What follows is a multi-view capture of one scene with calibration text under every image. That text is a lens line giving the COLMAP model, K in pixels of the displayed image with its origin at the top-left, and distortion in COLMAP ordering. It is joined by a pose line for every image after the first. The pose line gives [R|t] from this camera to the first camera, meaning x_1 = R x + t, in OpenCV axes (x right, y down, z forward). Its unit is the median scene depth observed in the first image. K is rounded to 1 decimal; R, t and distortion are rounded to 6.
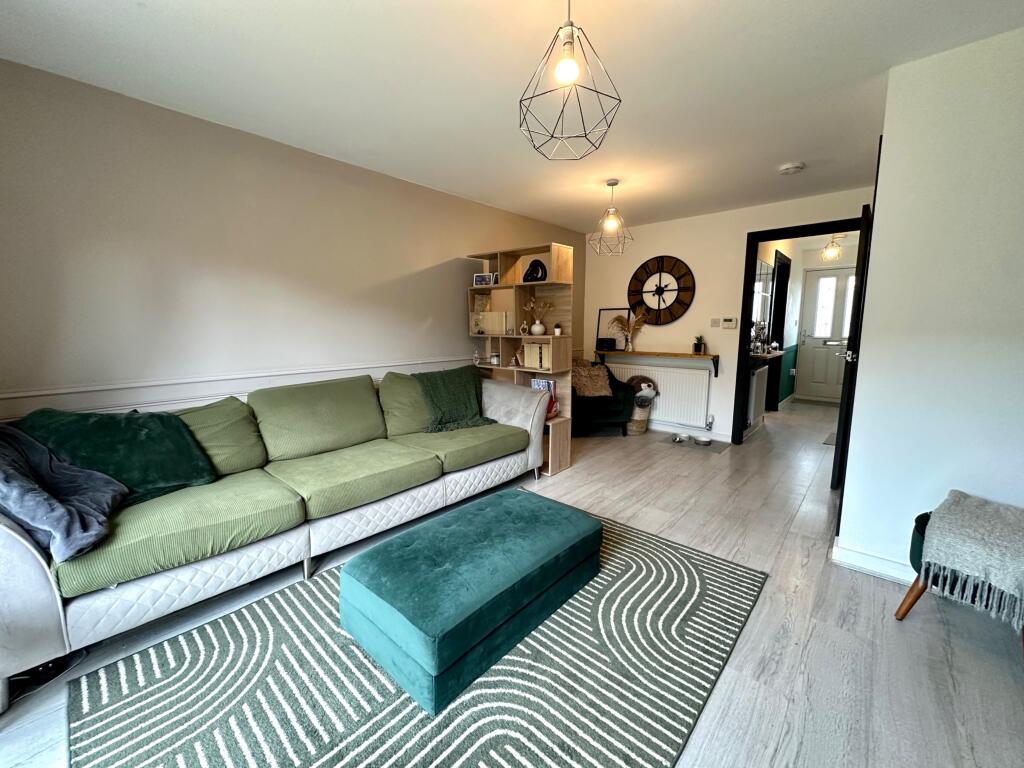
lens RADIAL K [[408.2, 0, 515.3], [0, 408.2, 384.7], [0, 0, 1]] dist [0.001328, -0.000510]
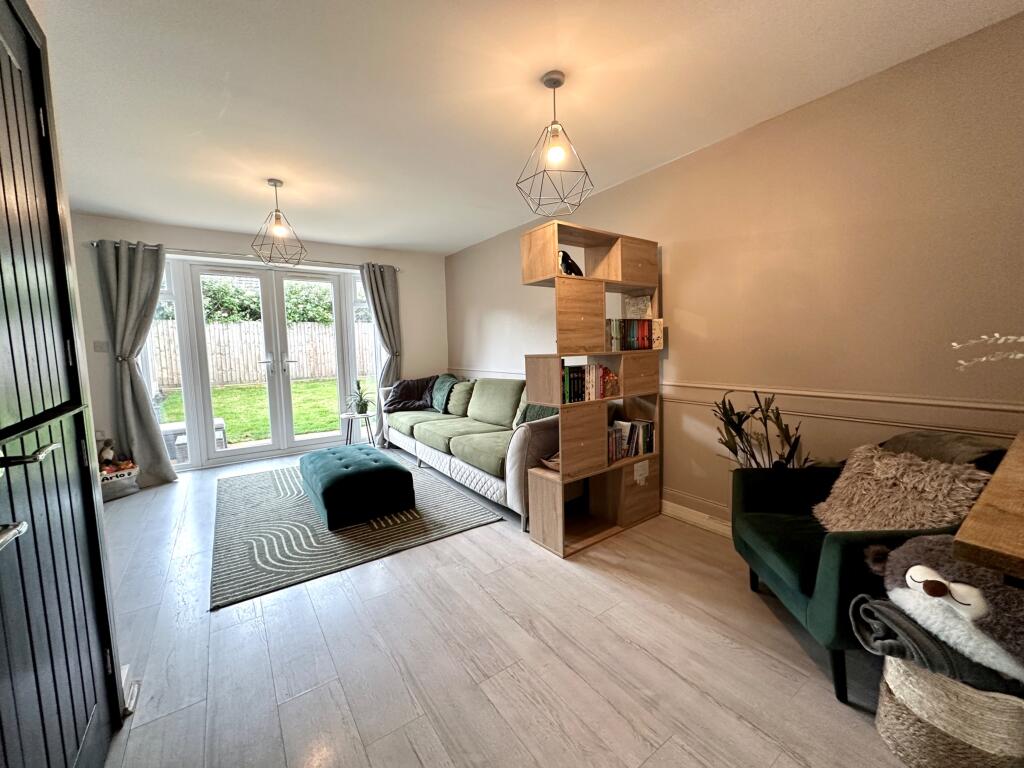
lens RADIAL K [[408.2, 0, 511.3], [0, 408.2, 380.2], [0, 0, 1]] dist [0.001328, -0.000510]
pose [[-0.221686, 0.088560, -0.971088, 0.886519], [-0.120036, 0.985815, 0.117305, -0.166872], [0.967702, 0.142570, -0.207911, 1.193092]]
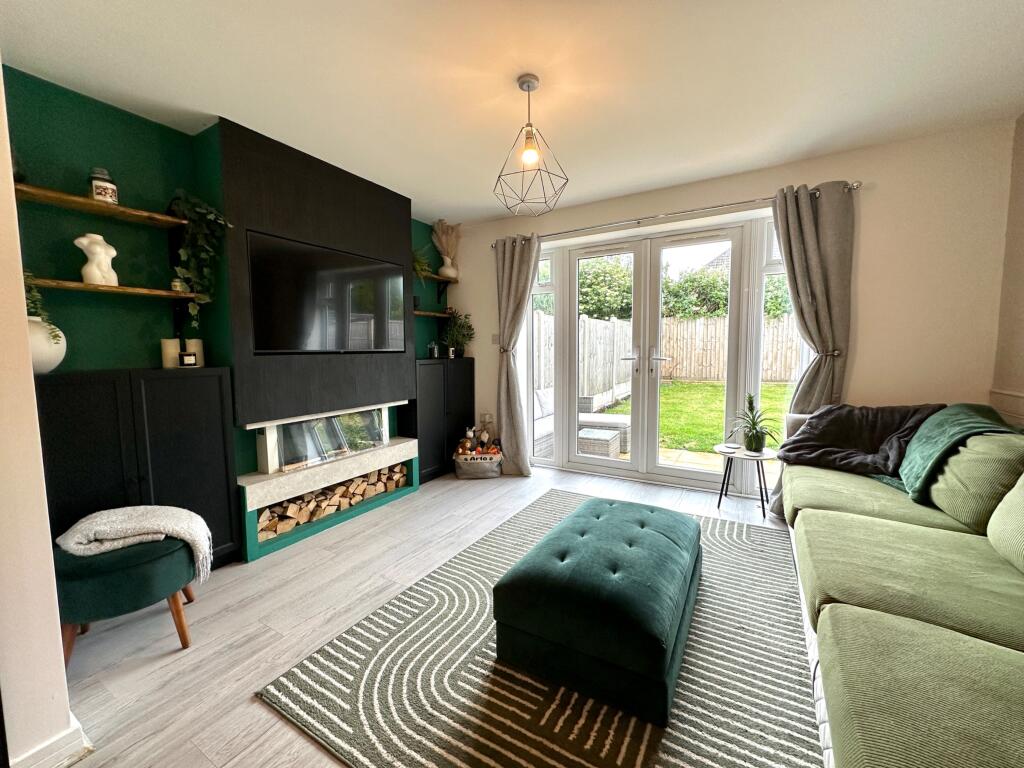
lens RADIAL K [[408.2, 0, 516.3], [0, 408.2, 381.7], [0, 0, 1]] dist [0.001328, -0.000510]
pose [[-0.979222, 0.024143, -0.201351, 0.208840], [-0.020806, 0.975687, 0.218178, -0.137328], [0.201723, 0.217834, -0.954912, 1.084683]]
